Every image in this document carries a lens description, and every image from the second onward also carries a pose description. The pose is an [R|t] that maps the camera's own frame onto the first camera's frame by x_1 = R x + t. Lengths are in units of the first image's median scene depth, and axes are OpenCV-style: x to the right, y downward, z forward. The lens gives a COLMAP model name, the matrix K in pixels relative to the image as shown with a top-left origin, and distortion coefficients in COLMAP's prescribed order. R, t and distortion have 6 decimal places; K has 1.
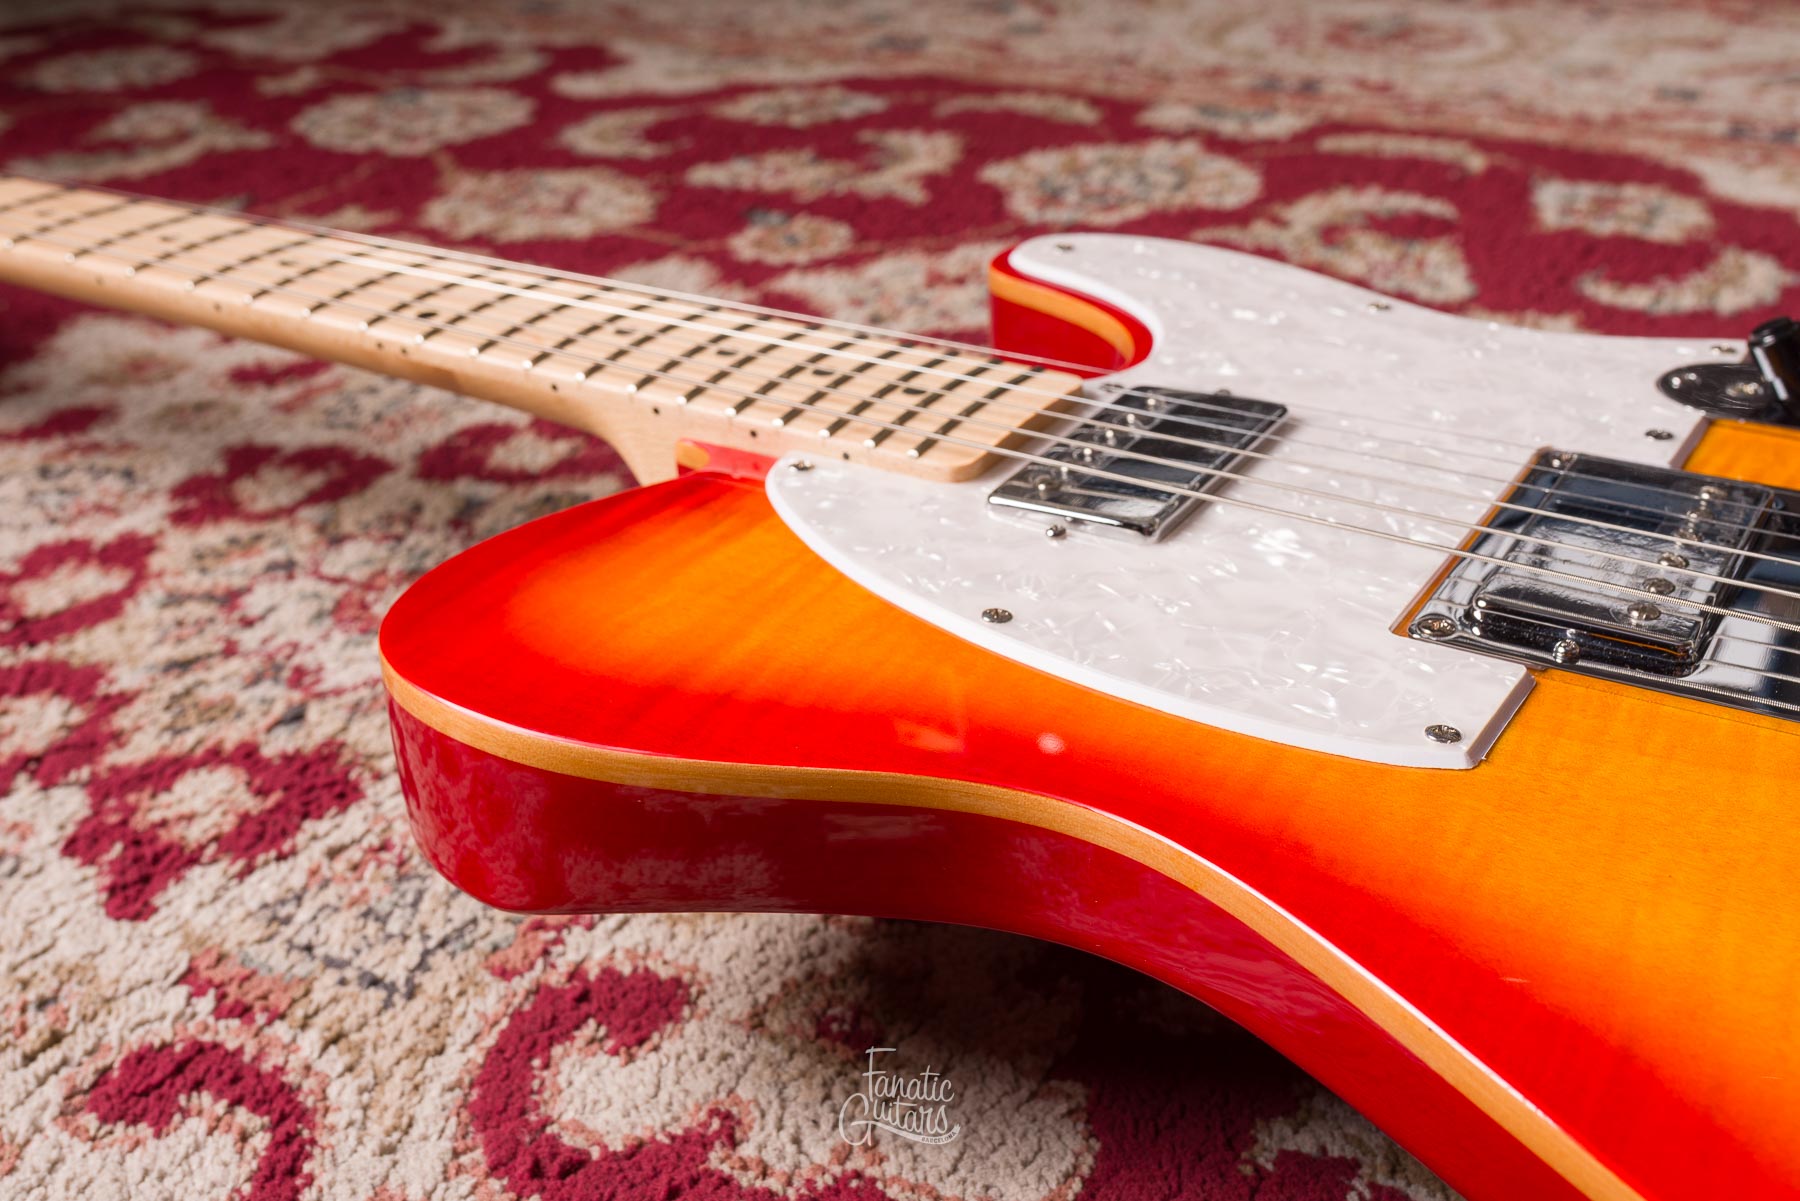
lens RADIAL K [[2010.0, 0, 909.8], [0, 2010.0, 596.5], [0, 0, 1]] dist [0.003054, 0.000000]
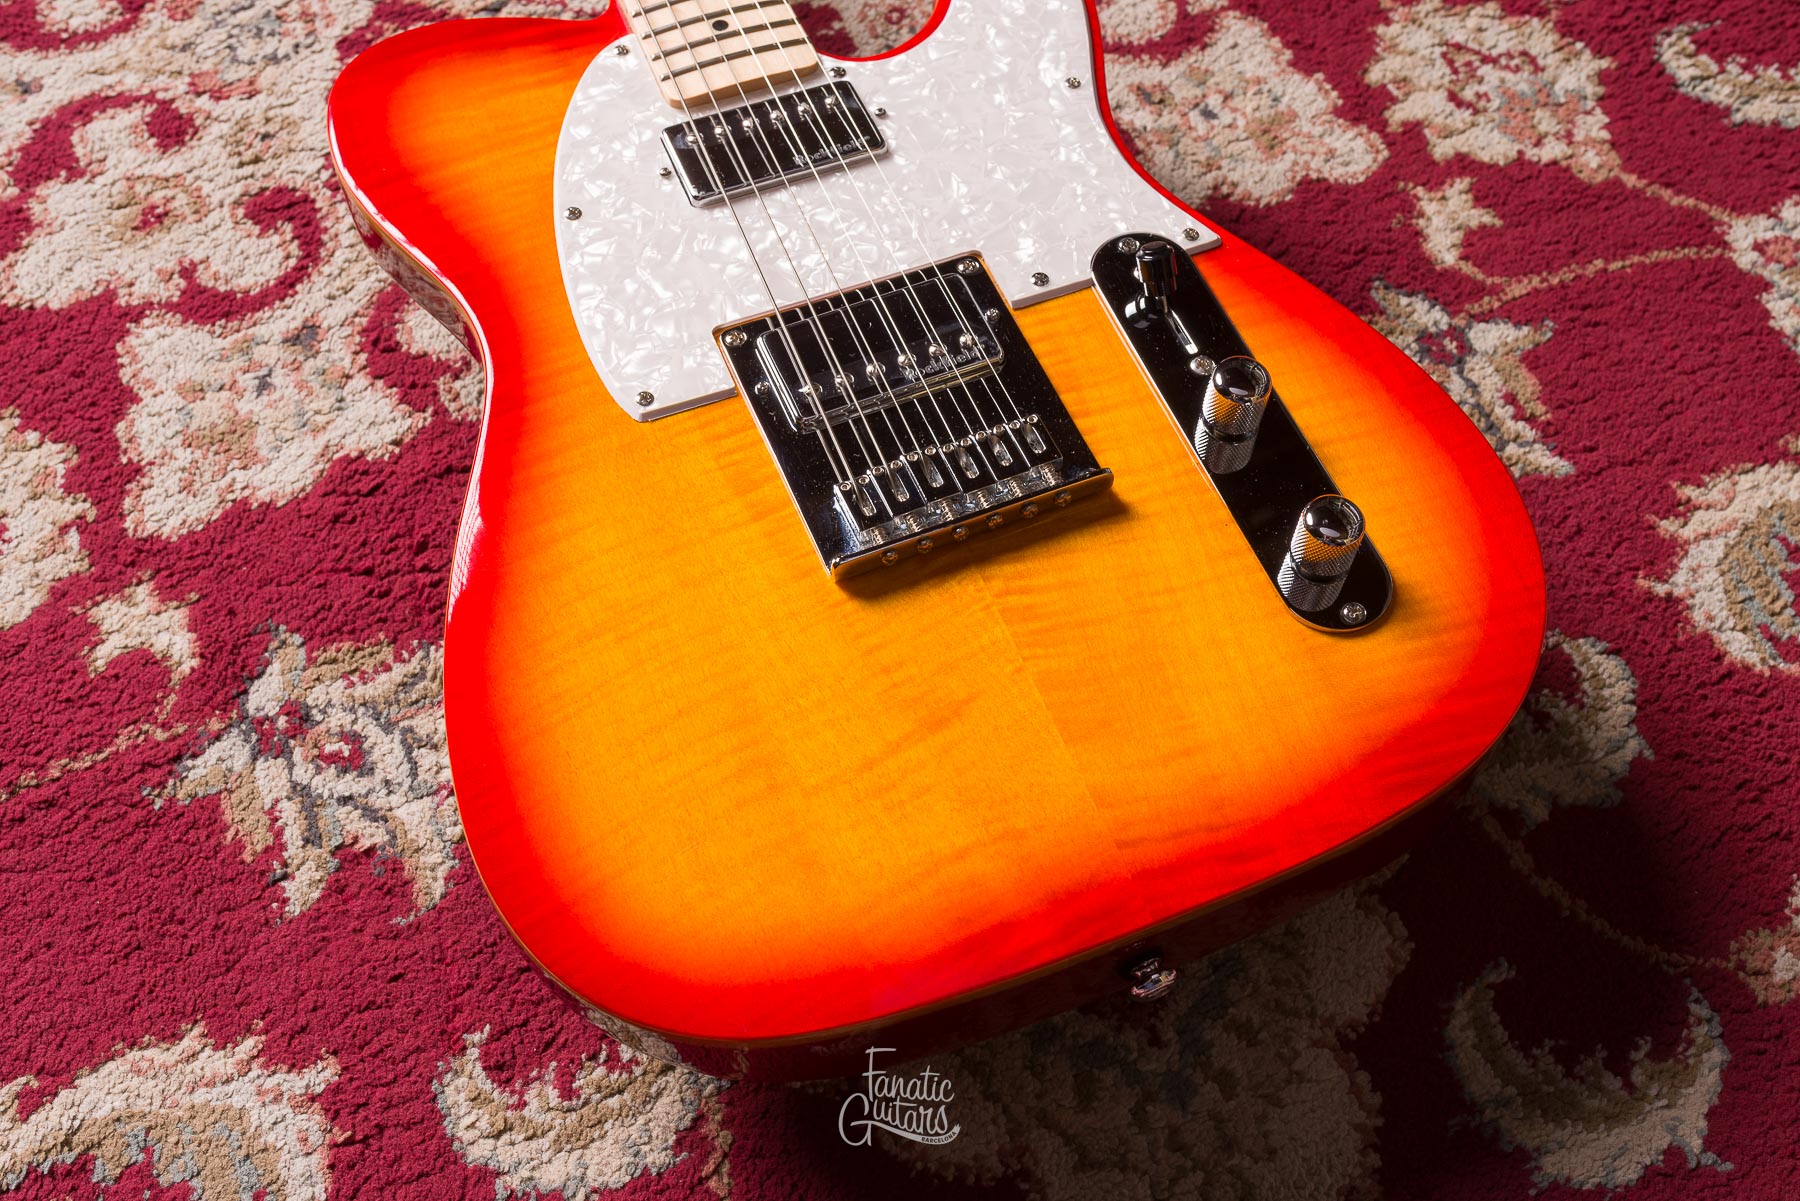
lens RADIAL K [[1783.0, 0, 902.4], [0, 1783.0, 595.1], [0, 0, 1]] dist [0.004006, 0.000000]
pose [[0.807586, 0.523729, -0.271133, 0.745803], [-0.311355, 0.769080, 0.558188, -0.594333], [0.500862, -0.366367, 0.784164, -0.208531]]
